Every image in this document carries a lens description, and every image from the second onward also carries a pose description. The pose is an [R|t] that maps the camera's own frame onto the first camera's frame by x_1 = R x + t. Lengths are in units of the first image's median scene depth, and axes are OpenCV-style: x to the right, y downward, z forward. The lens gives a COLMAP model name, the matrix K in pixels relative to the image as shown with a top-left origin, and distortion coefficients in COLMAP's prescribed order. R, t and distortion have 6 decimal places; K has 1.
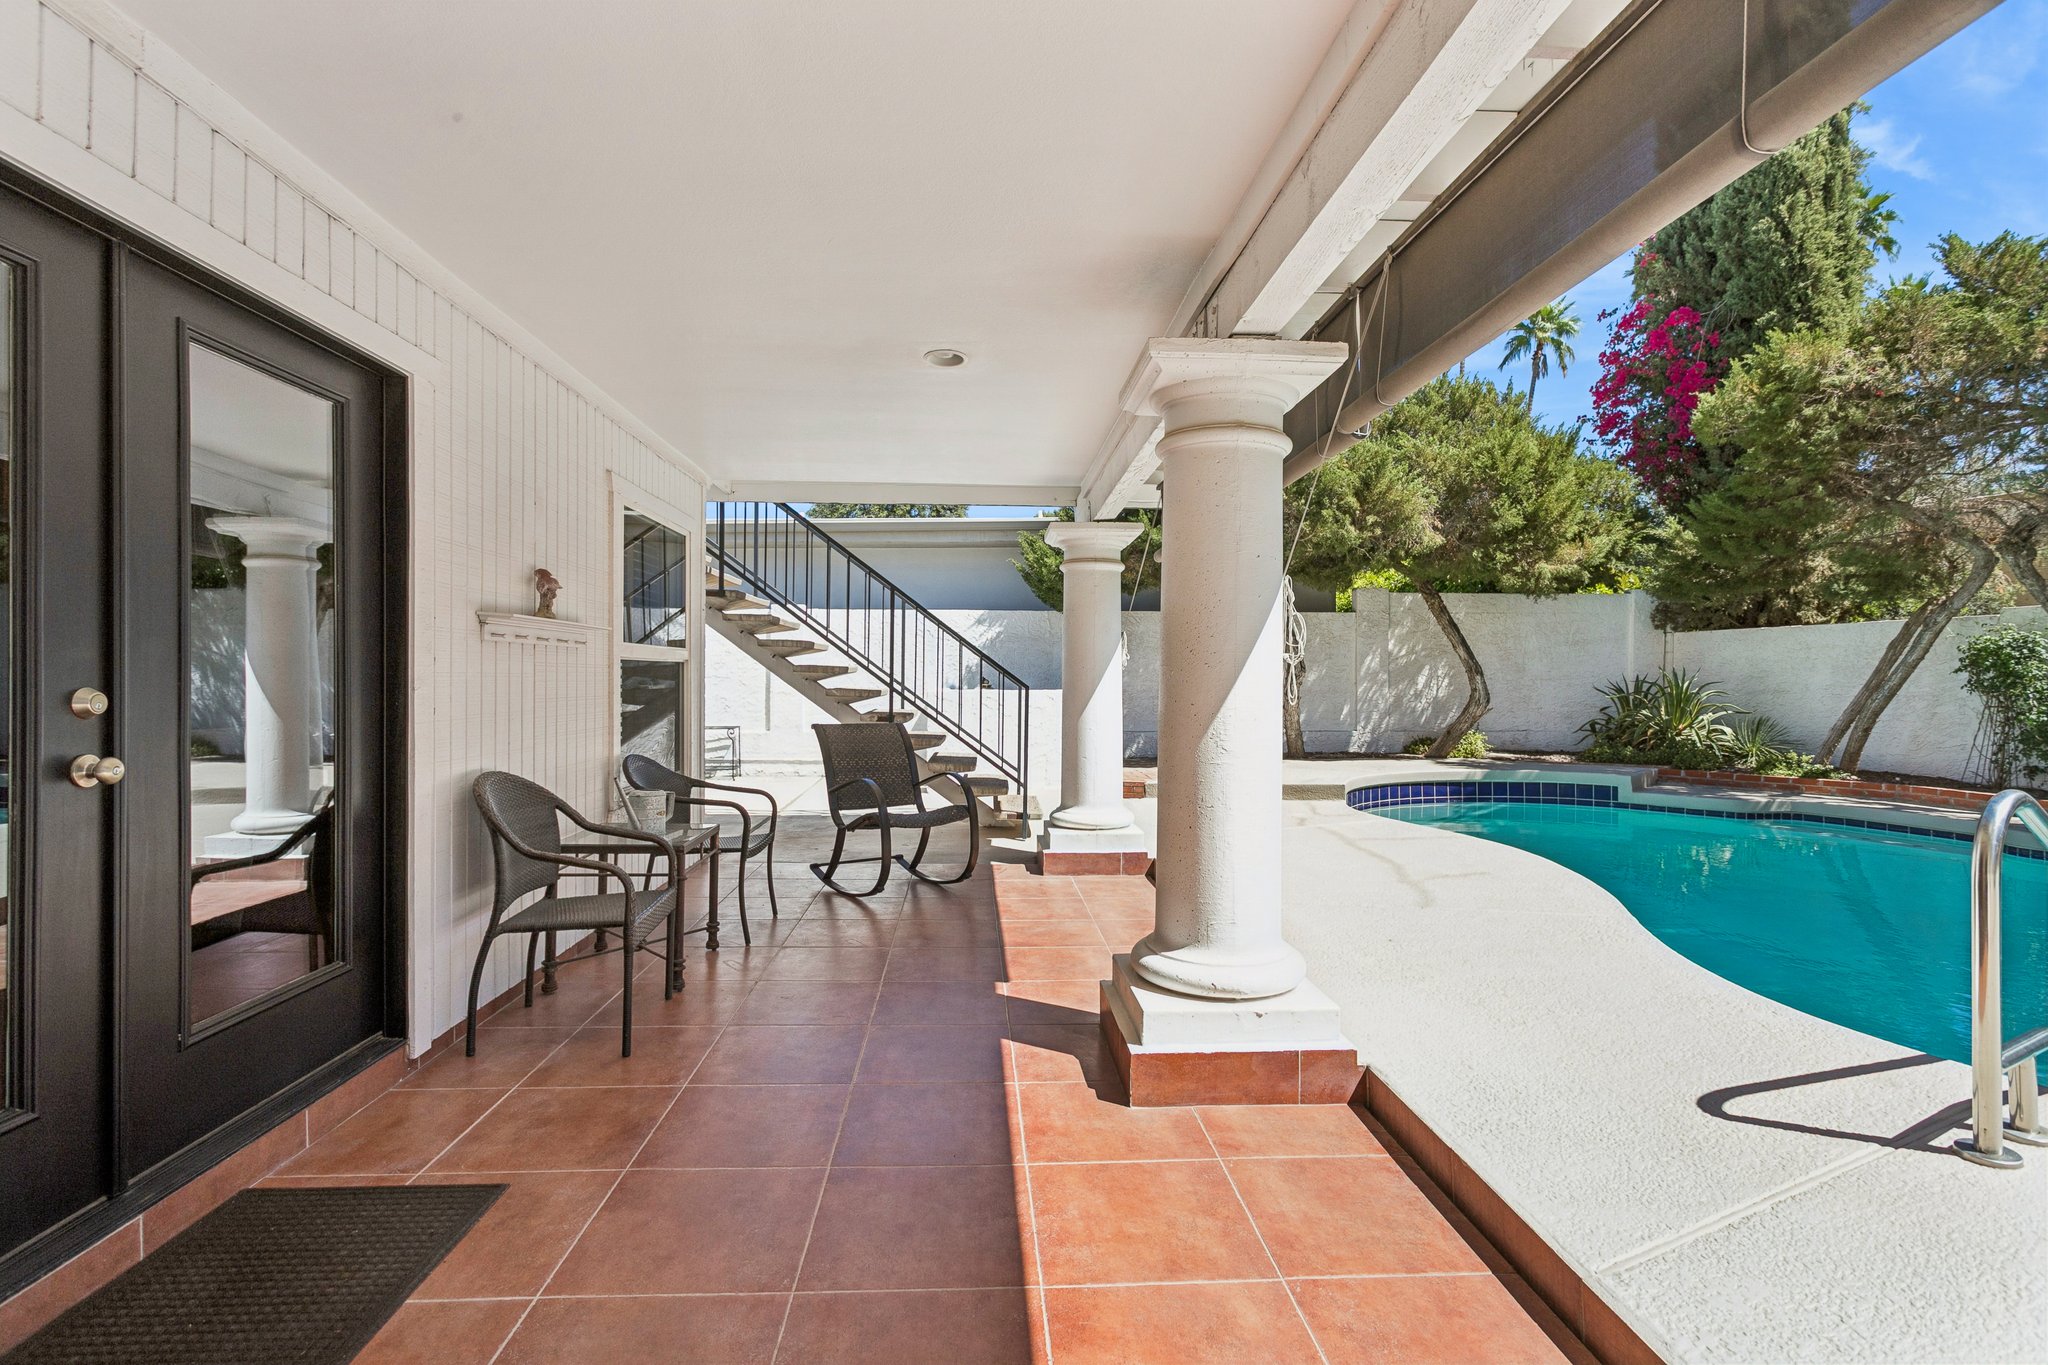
lens RADIAL K [[944.8, 0, 1017.4], [0, 944.8, 681.6], [0, 0, 1]] dist [0.007658, -0.000565]
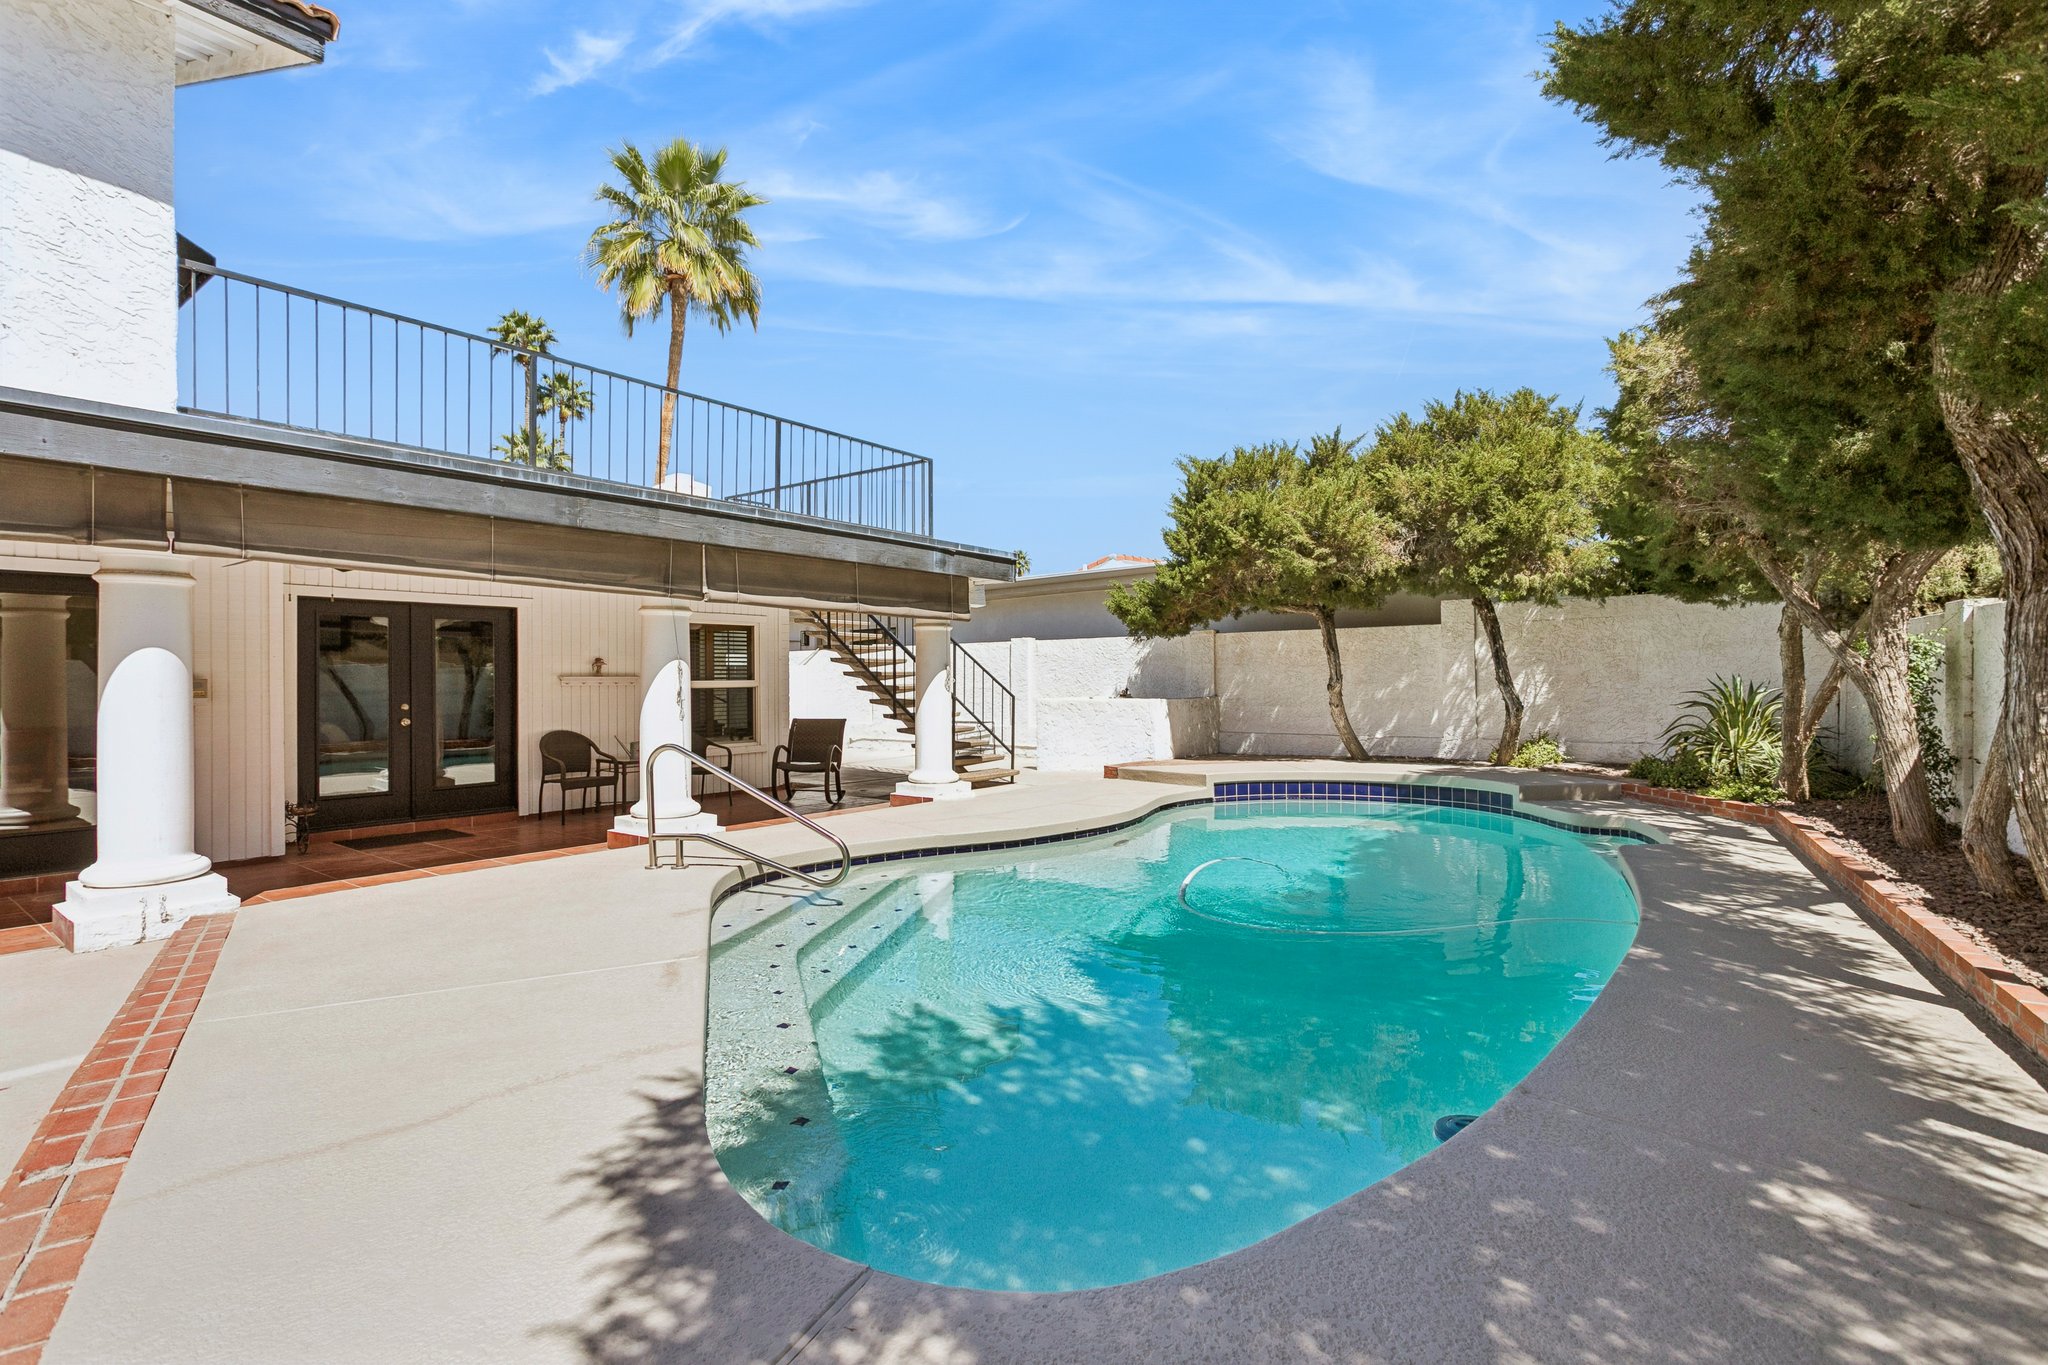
lens RADIAL K [[944.8, 0, 1025.5], [0, 944.8, 679.8], [0, 0, 1]] dist [0.007658, -0.000565]
pose [[0.770051, -0.007887, -0.637934, 0.839937], [0.007949, 0.999965, -0.002768, -0.014931], [0.637933, -0.002939, 0.770086, -0.118295]]
